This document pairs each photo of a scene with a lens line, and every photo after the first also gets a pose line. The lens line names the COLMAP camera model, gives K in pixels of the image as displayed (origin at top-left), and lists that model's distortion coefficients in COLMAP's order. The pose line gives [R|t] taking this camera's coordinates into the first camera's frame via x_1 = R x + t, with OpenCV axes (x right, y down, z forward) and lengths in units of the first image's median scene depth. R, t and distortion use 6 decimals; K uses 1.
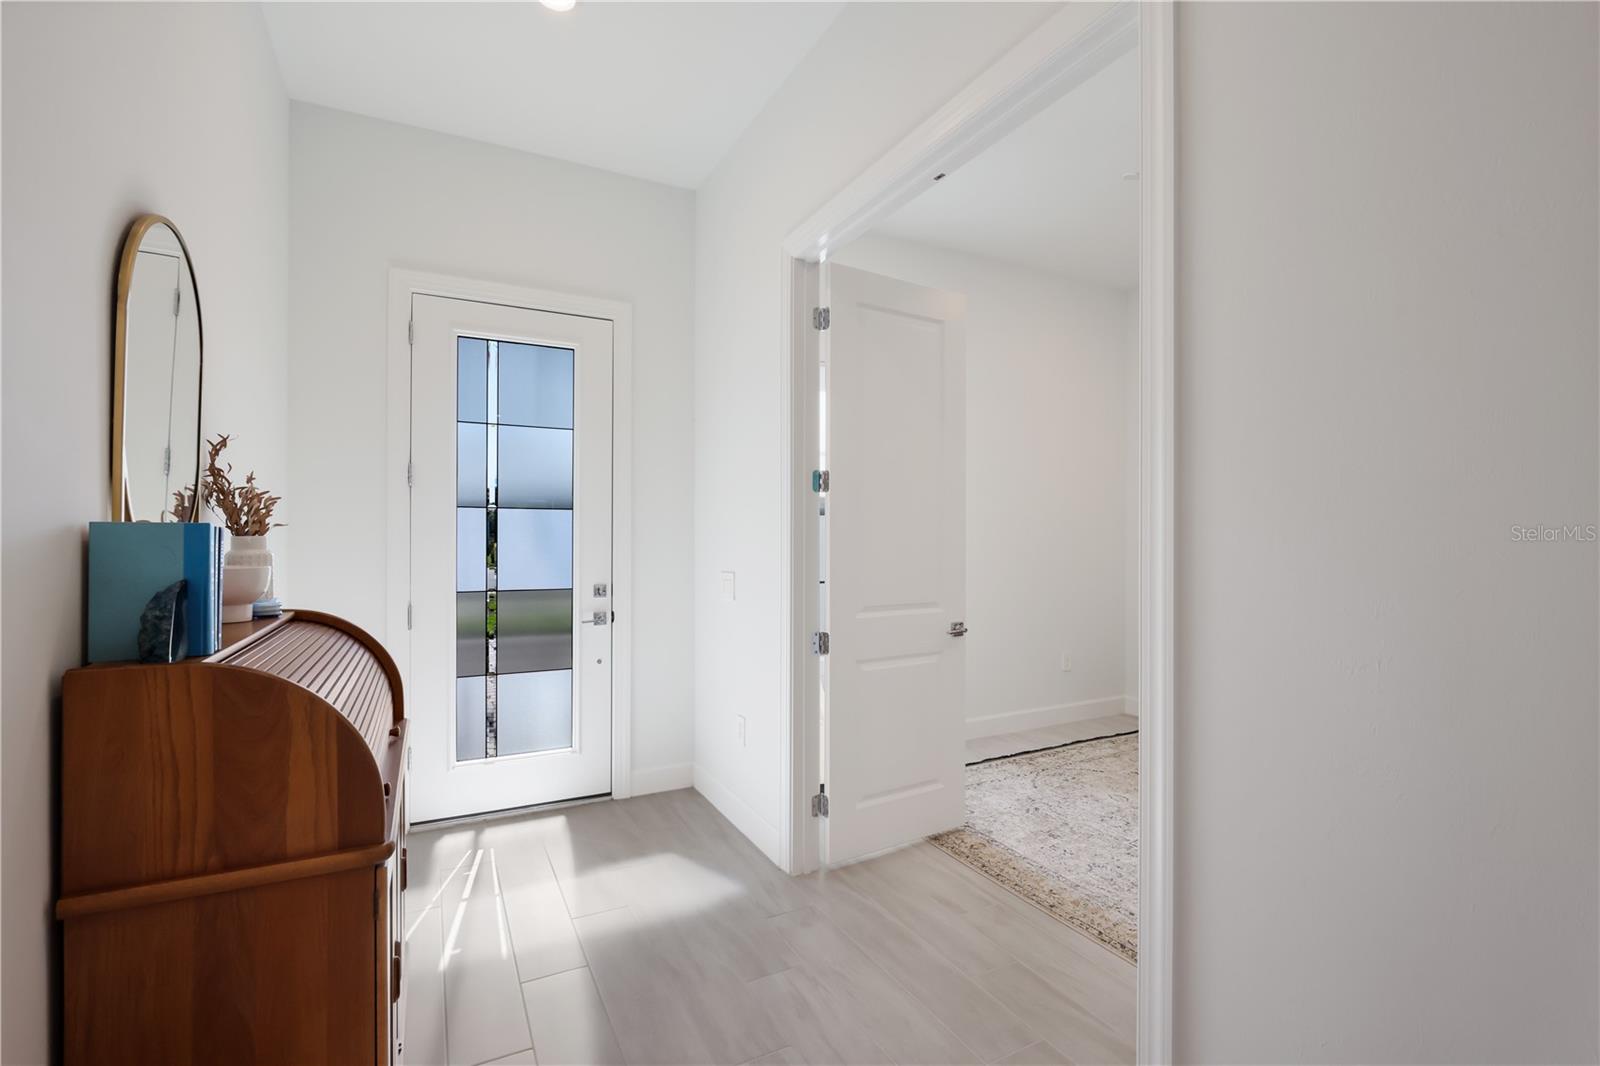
lens RADIAL K [[703.1, 0, 786.4], [0, 703.1, 535.1], [0, 0, 1]] dist [0.014022, 0.000081]
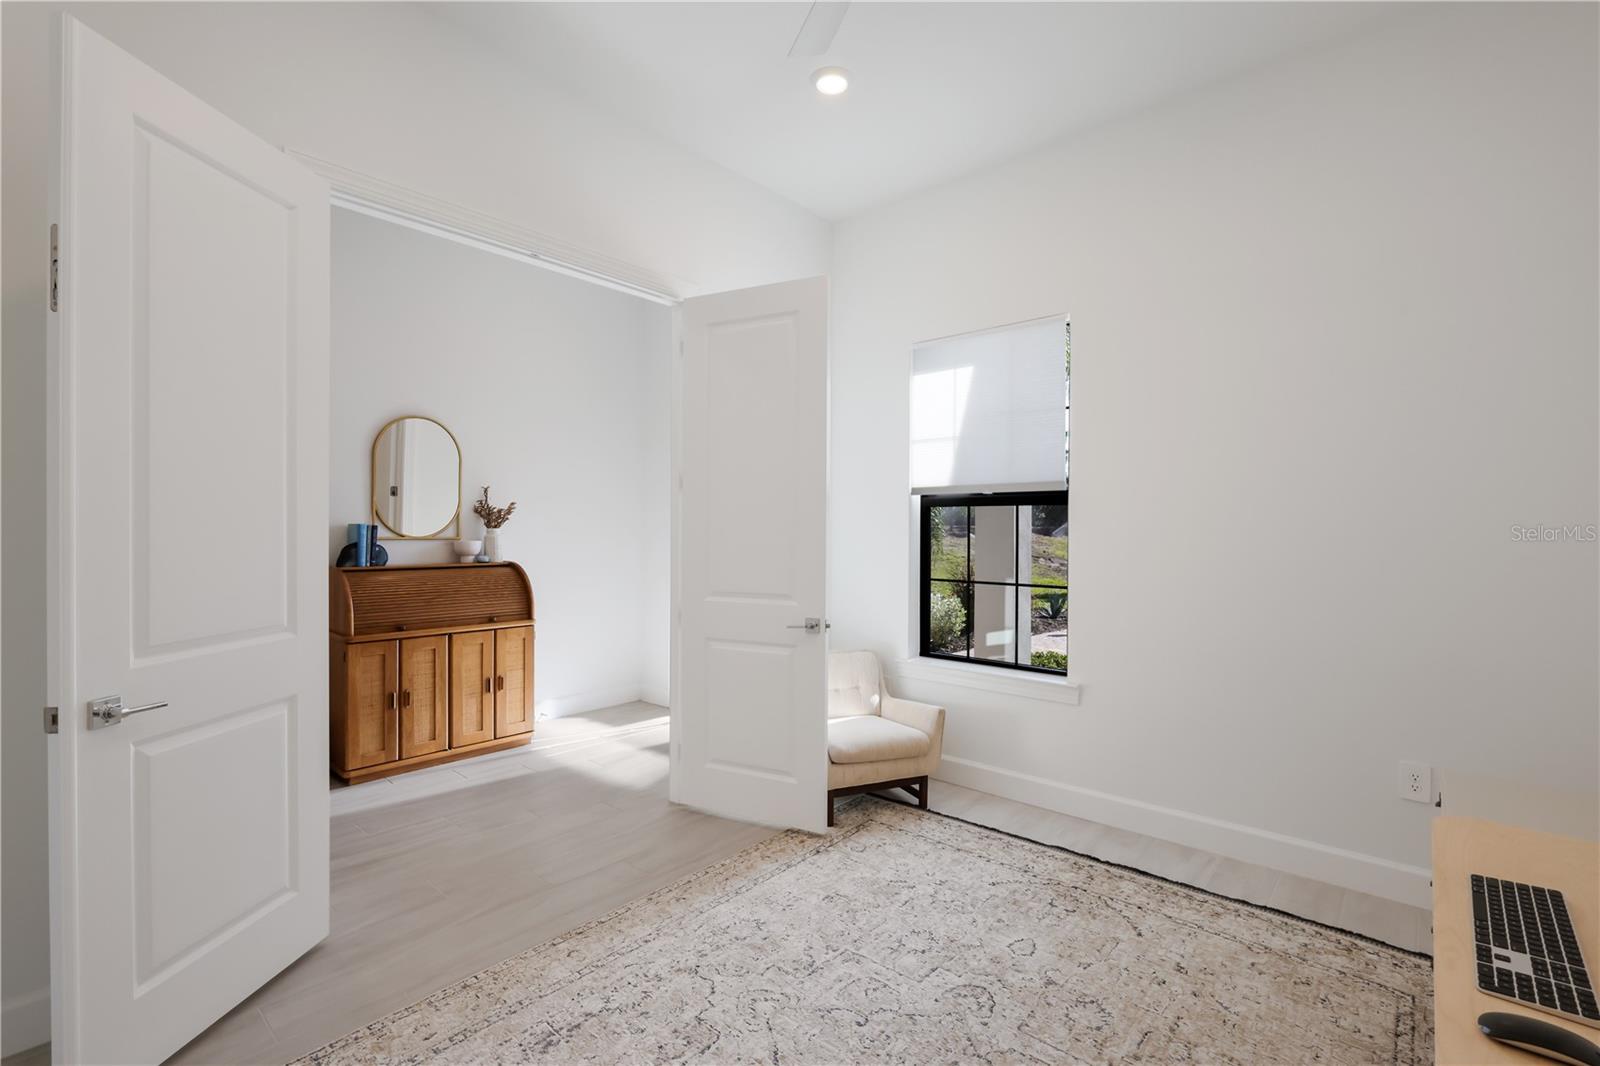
lens RADIAL K [[703.1, 0, 786.4], [0, 703.1, 535.1], [0, 0, 1]] dist [0.014022, 0.000081]
pose [[0.347440, -0.008342, -0.937665, 0.883465], [0.005649, 0.999961, -0.006803, 0.022811], [0.937685, -0.002933, 0.347474, 0.550894]]
